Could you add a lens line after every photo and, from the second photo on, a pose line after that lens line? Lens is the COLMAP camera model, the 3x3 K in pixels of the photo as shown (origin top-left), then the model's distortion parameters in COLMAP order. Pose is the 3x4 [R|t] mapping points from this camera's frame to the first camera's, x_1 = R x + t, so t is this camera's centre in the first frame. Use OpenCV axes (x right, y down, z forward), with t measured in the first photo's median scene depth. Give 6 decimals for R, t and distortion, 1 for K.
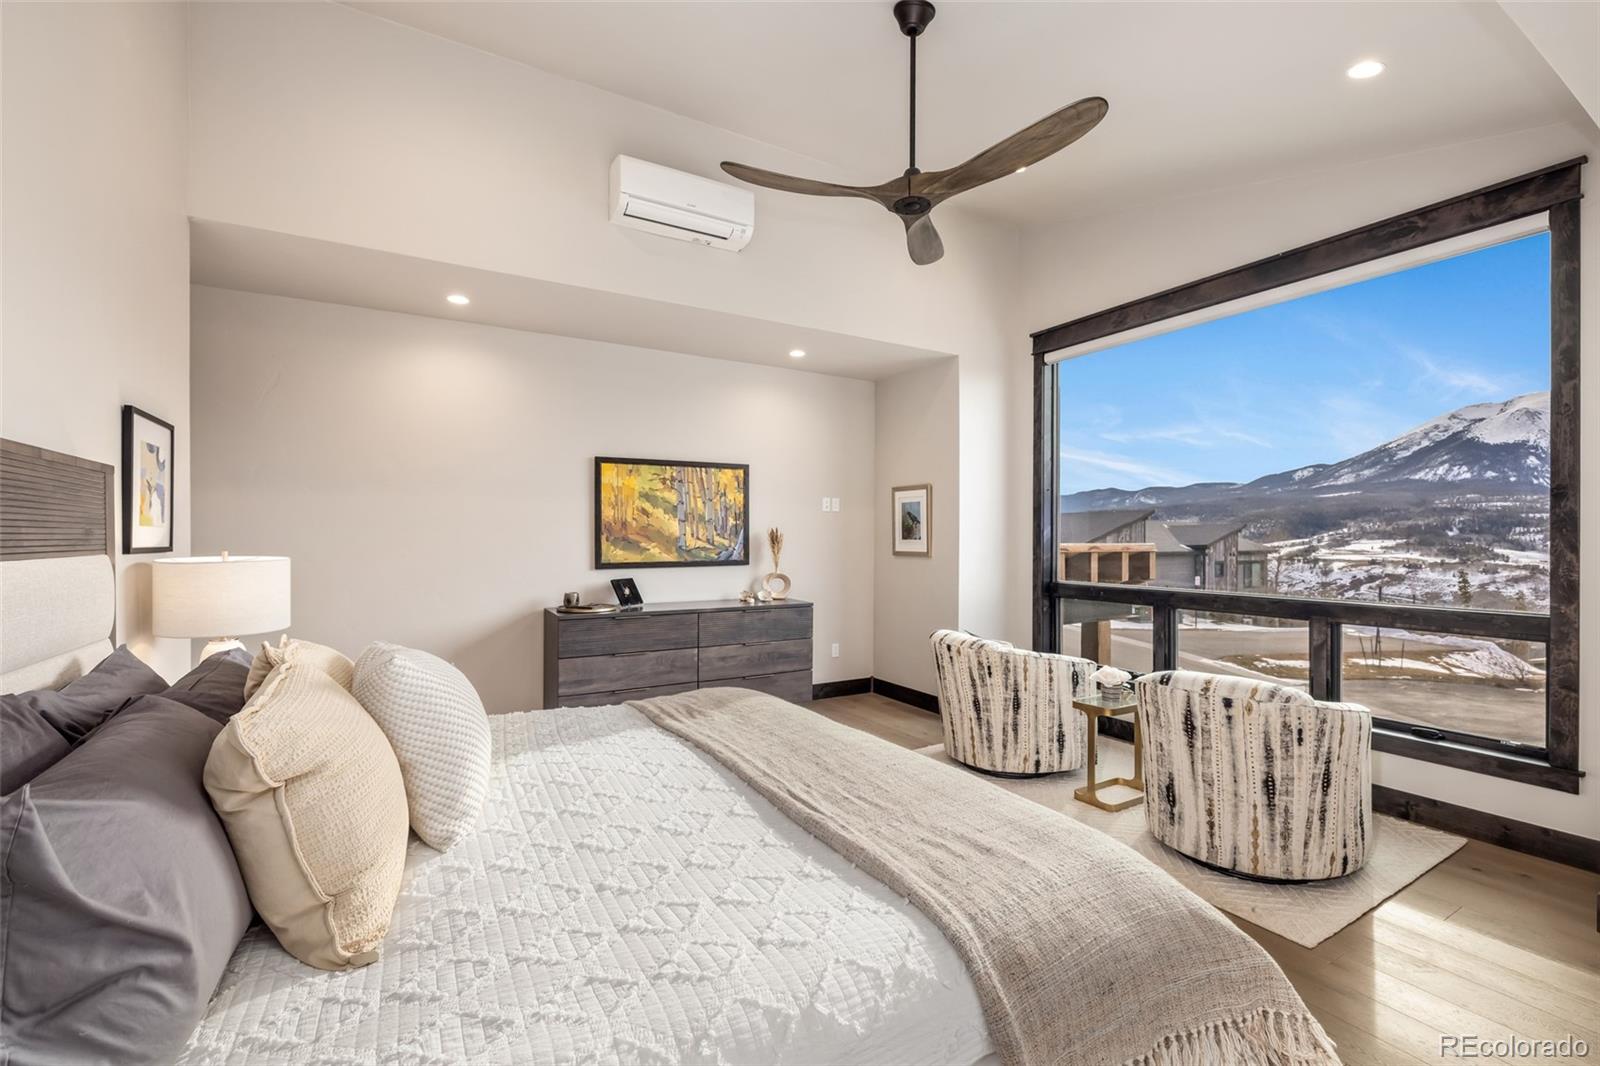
lens RADIAL K [[679.5, 0, 800.2], [0, 679.5, 530.5], [0, 0, 1]] dist [-0.000837, -0.000079]
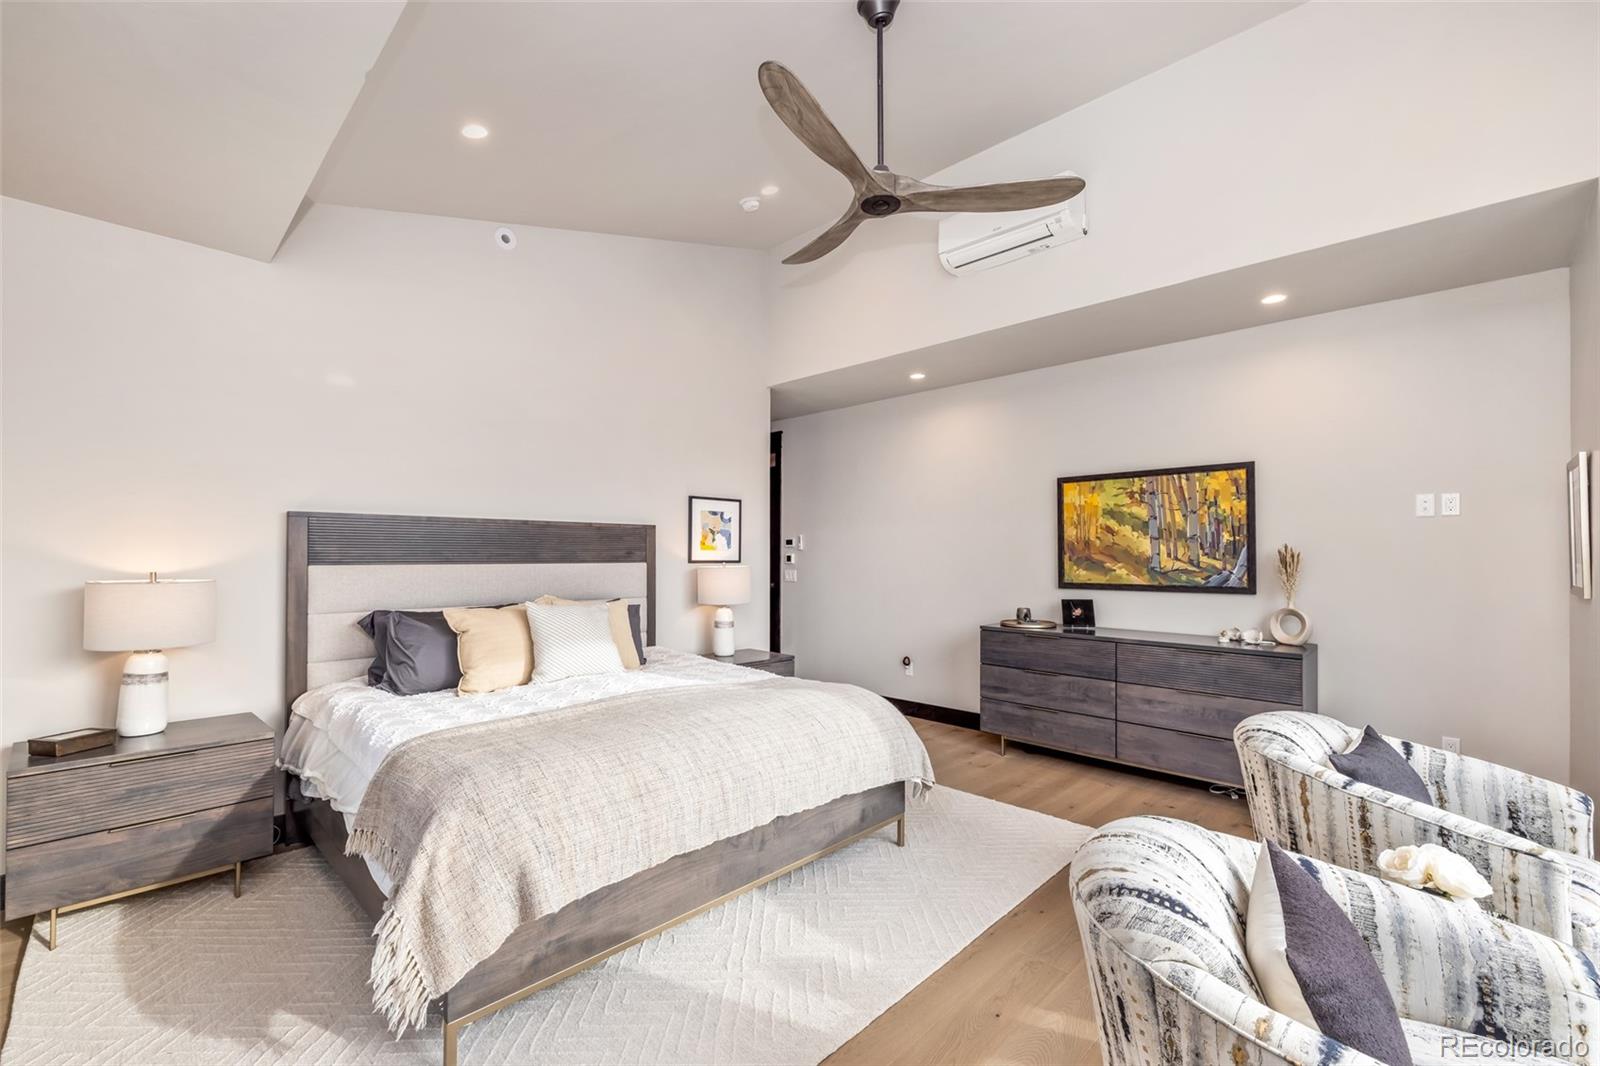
lens RADIAL K [[679.5, 0, 798.4], [0, 679.5, 545.6], [0, 0, 1]] dist [-0.000837, -0.000079]
pose [[0.264248, -0.011496, -0.964386, 0.553747], [0.007024, 0.999925, -0.009995, 0.000458], [0.964429, -0.004133, 0.264309, 0.337376]]
